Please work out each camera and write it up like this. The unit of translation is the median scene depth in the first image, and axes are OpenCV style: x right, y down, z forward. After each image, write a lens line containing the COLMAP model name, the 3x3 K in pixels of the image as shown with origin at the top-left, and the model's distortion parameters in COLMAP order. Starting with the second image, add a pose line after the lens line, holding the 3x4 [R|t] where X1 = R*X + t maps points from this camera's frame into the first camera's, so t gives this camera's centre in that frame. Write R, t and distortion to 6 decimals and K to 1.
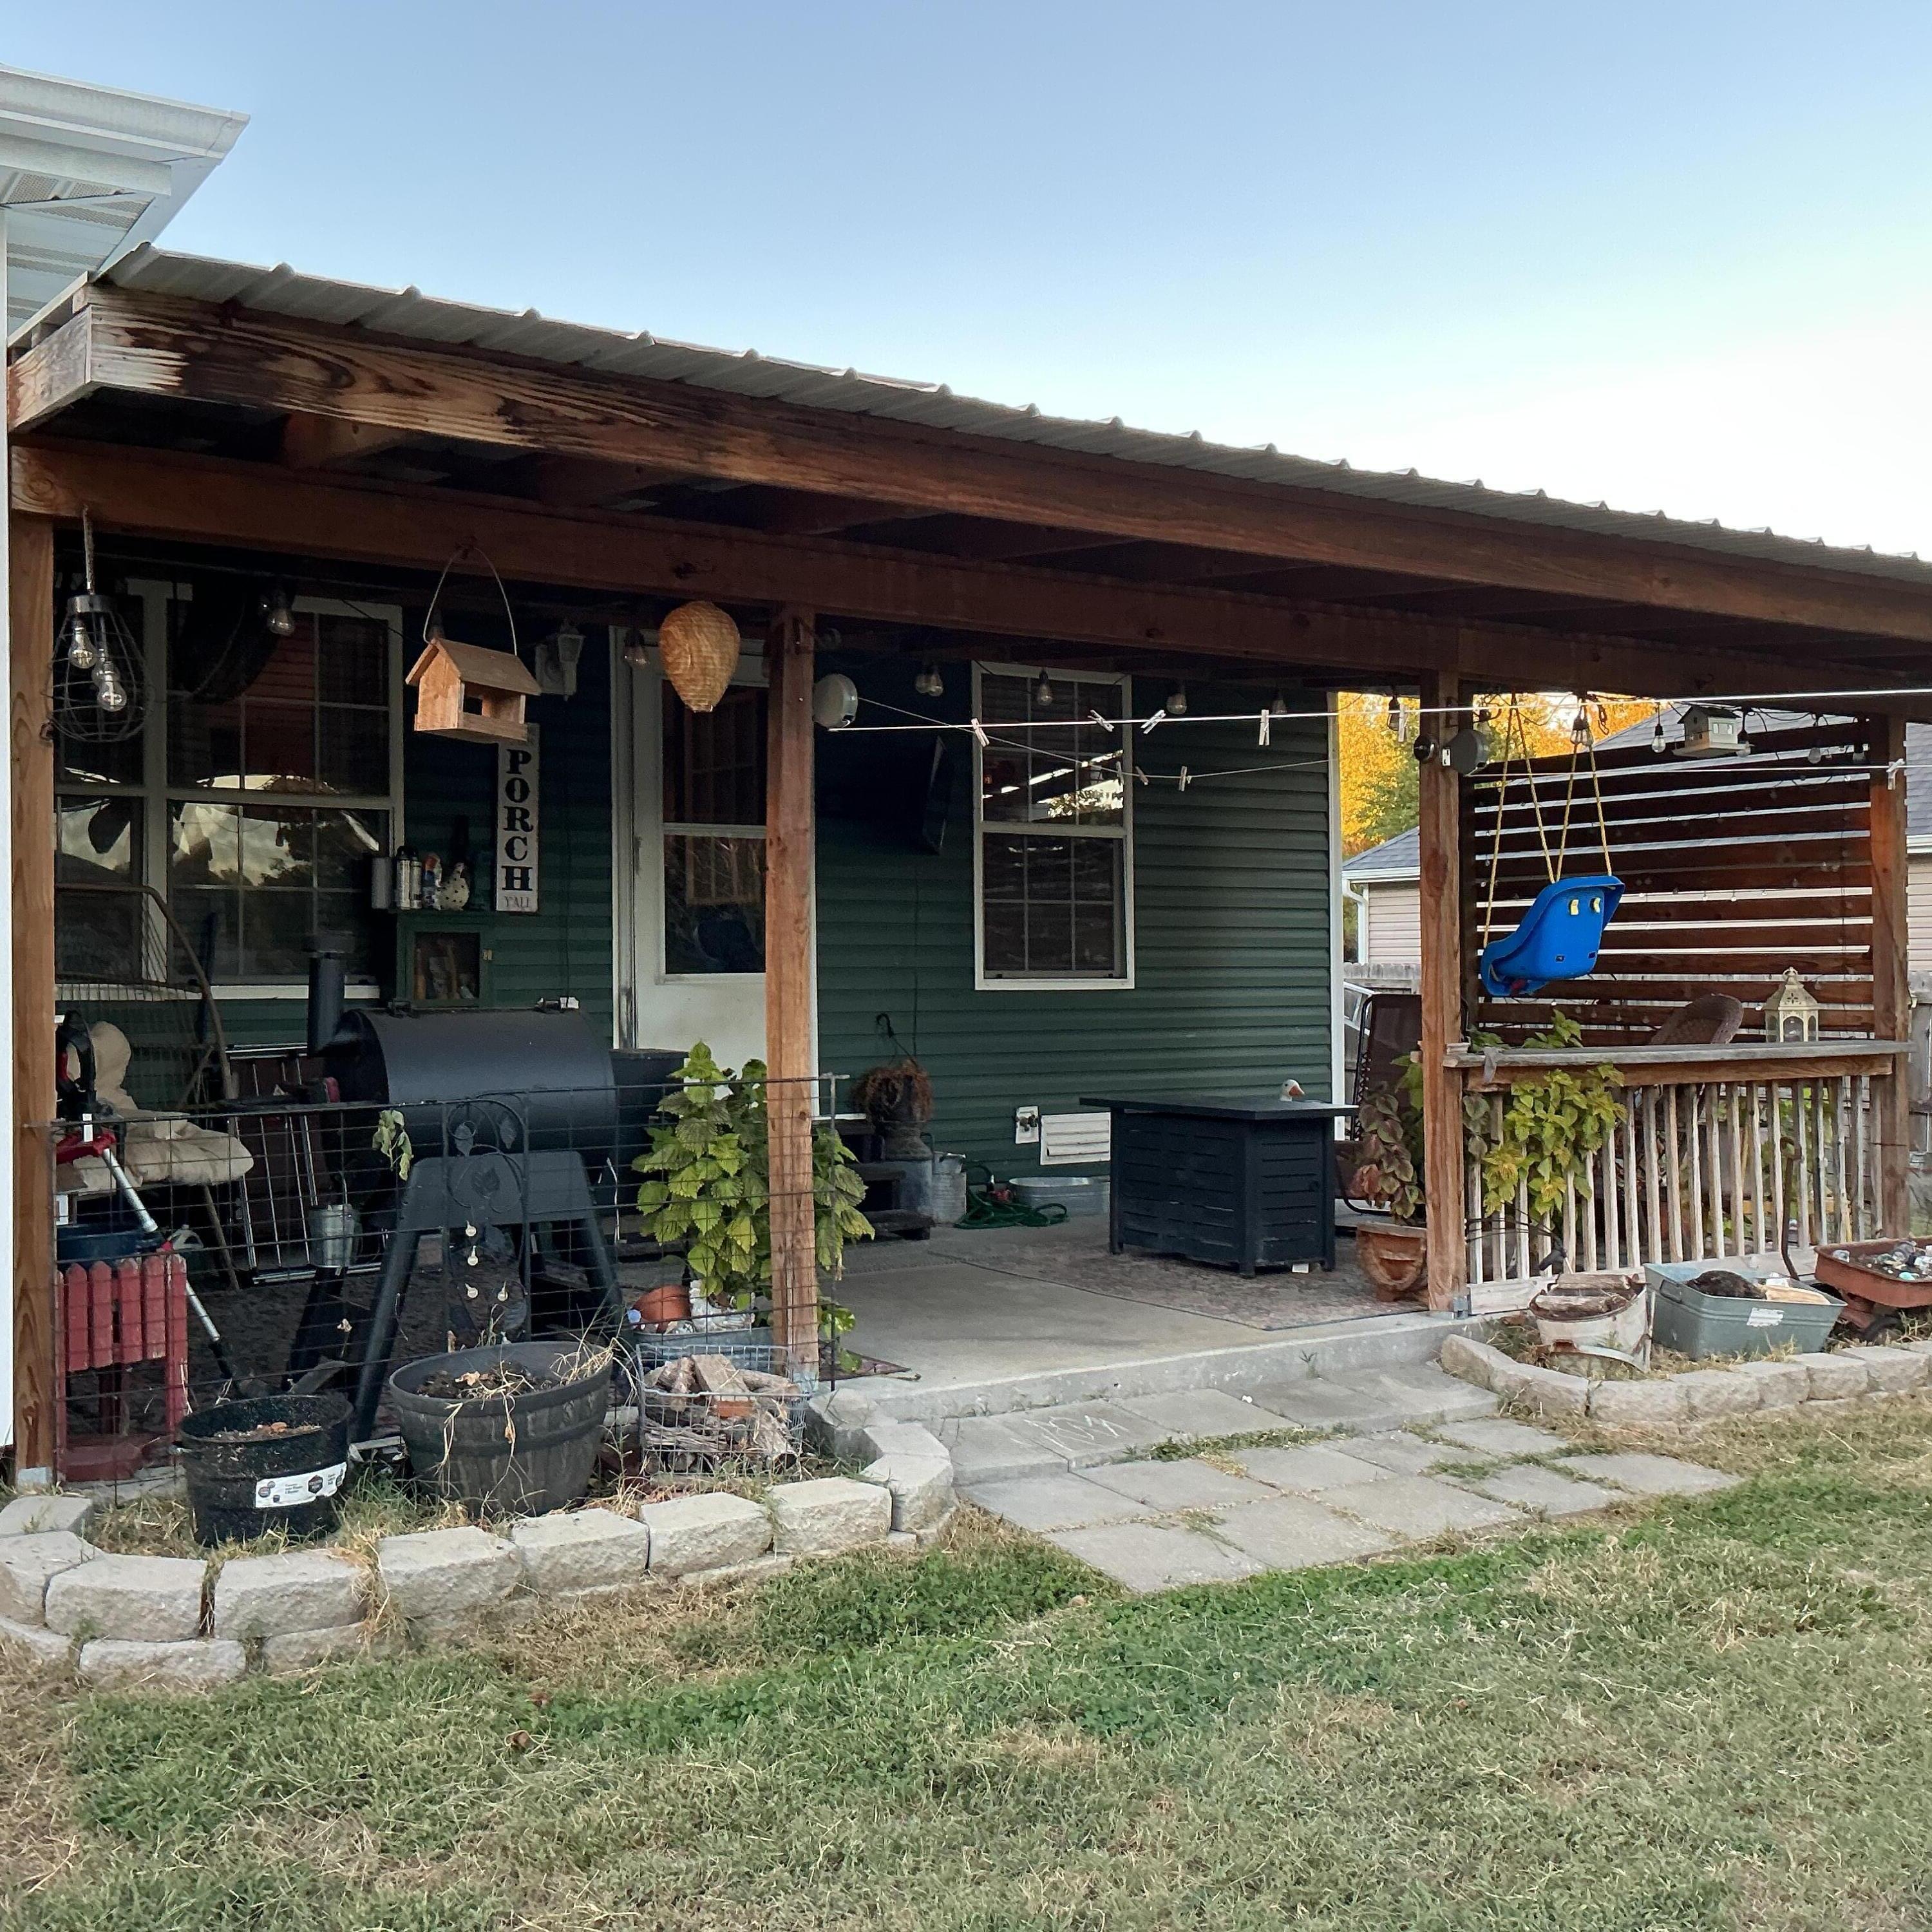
lens RADIAL K [[2121.9, 0, 966.0], [0, 2121.9, 966.0], [0, 0, 1]] dist [0.140921, -0.310923]
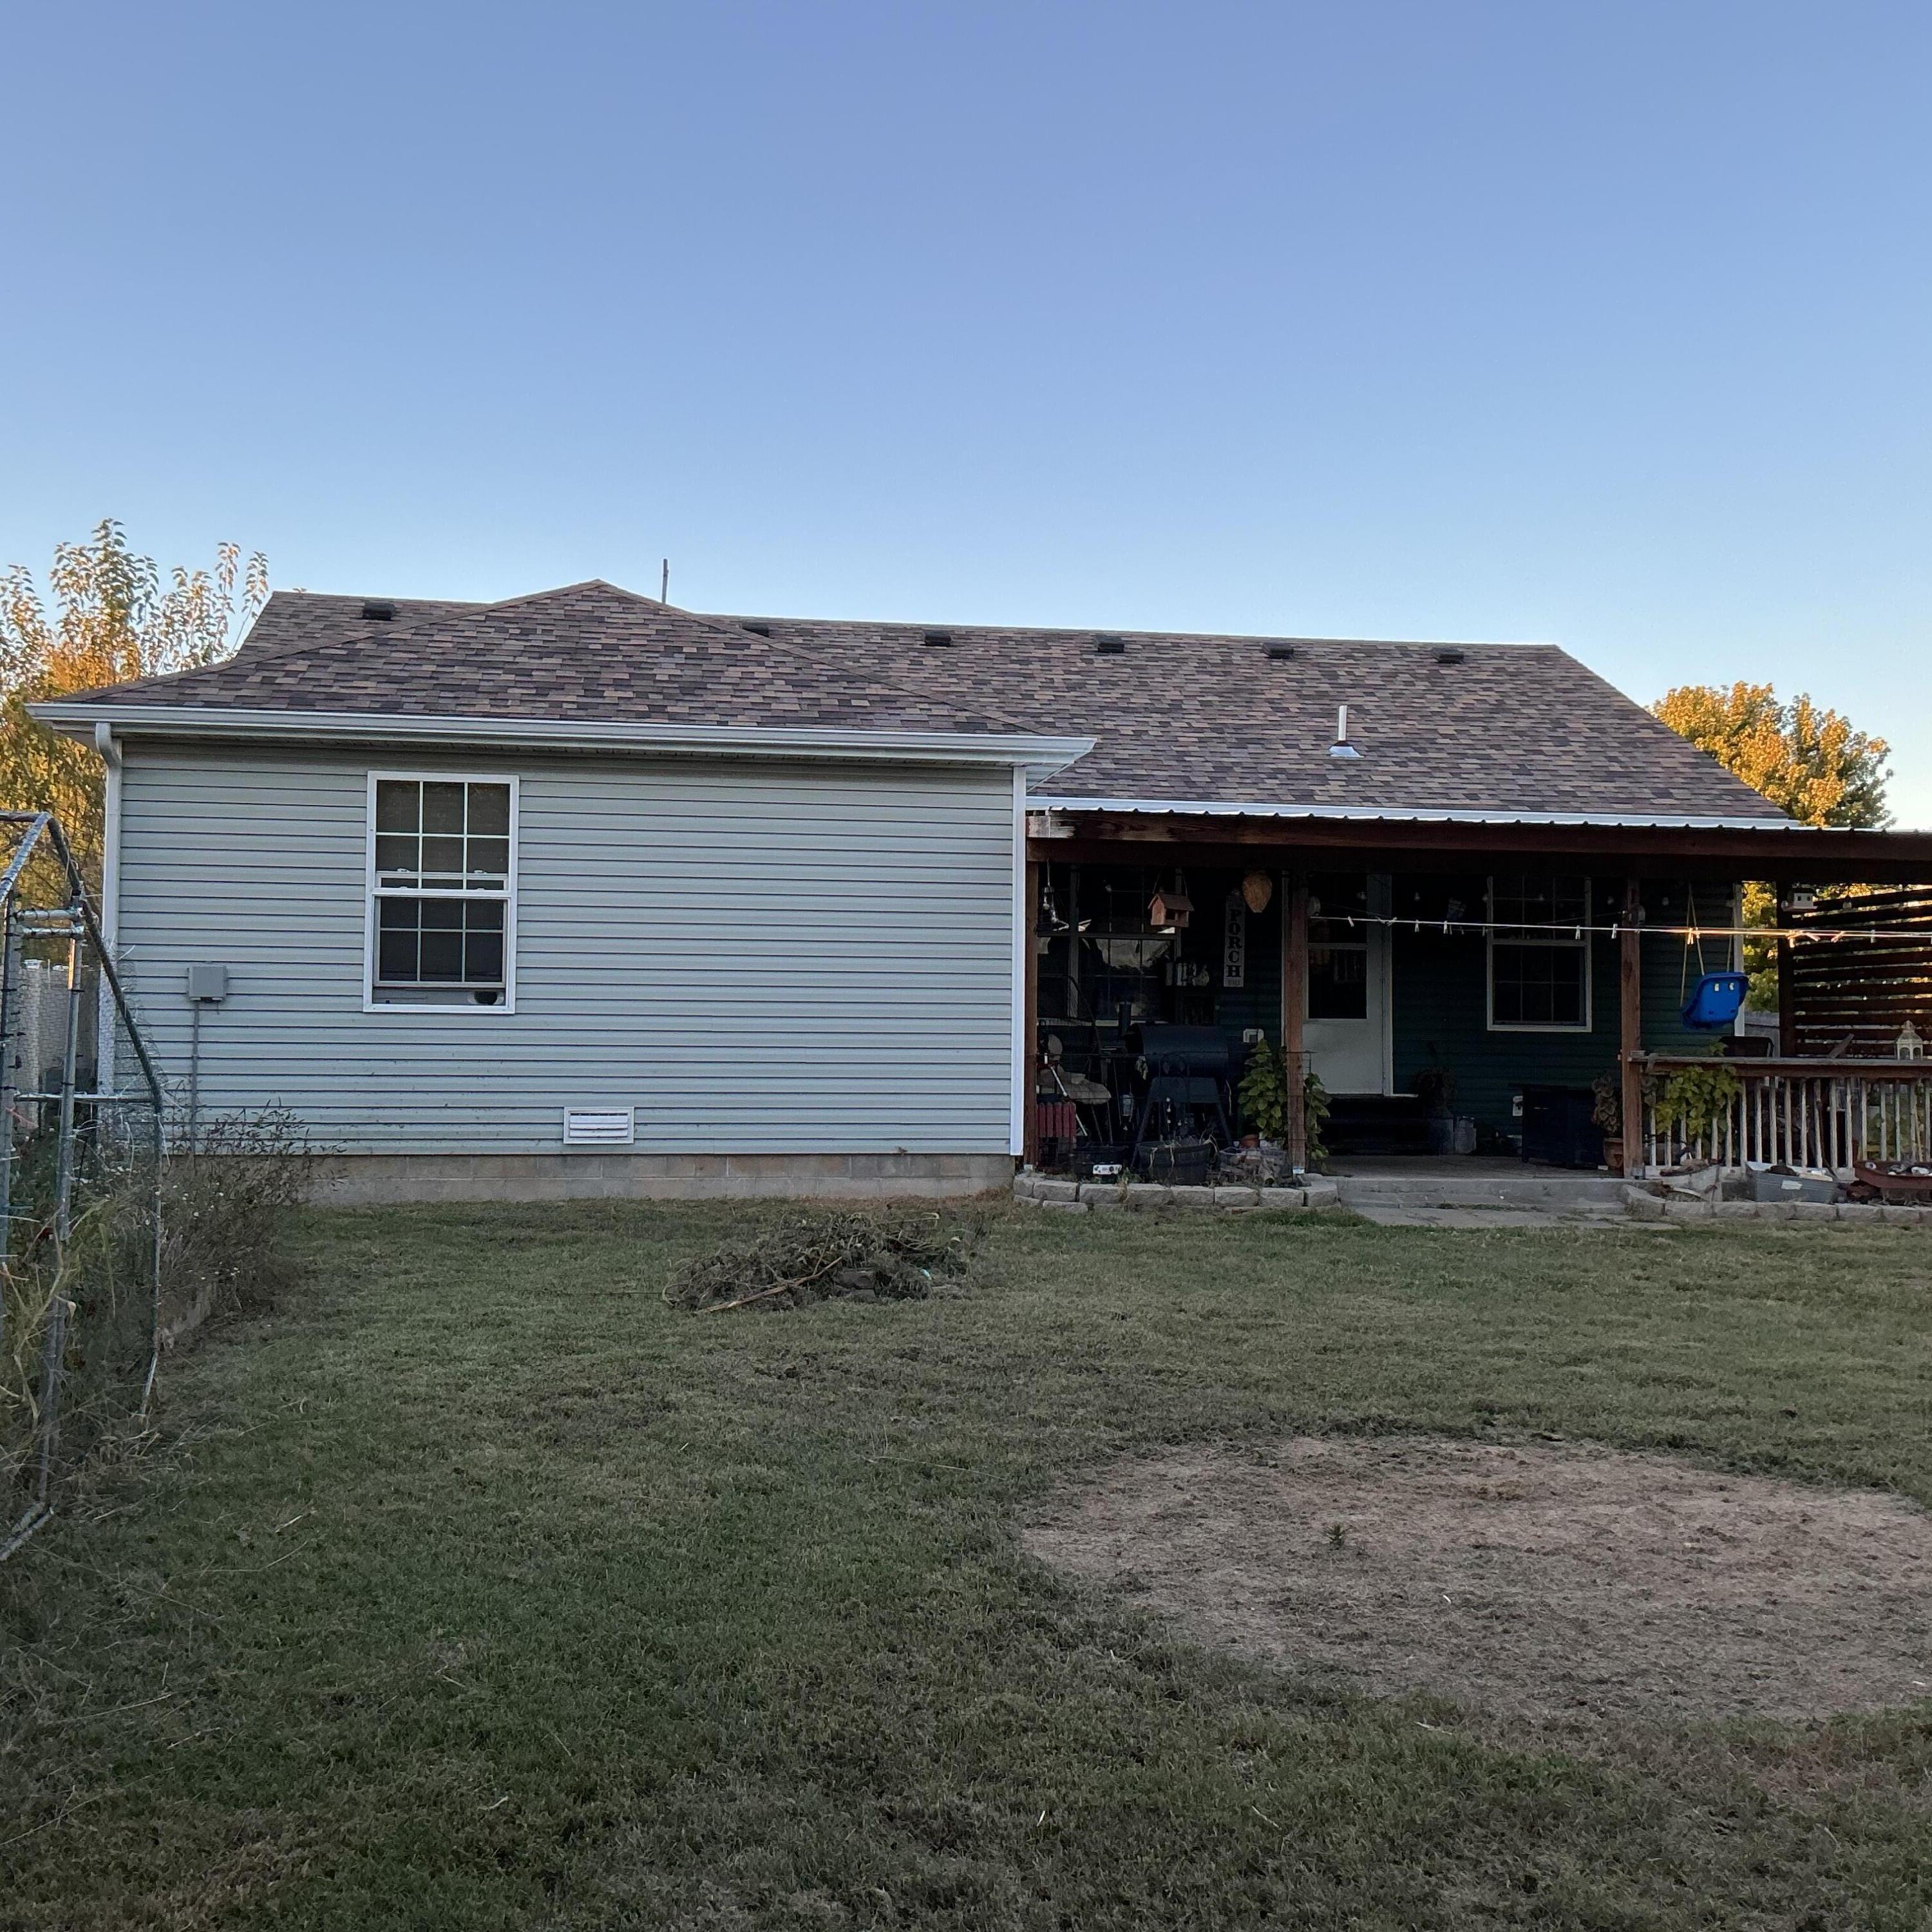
lens RADIAL K [[2121.9, 0, 966.0], [0, 2121.9, 966.0], [0, 0, 1]] dist [0.140921, -0.310923]
pose [[0.911863, -0.000295, -0.410495, 0.591384], [-0.013858, 0.999408, -0.031501, 0.033465], [0.410262, 0.034414, 0.911318, -1.464284]]
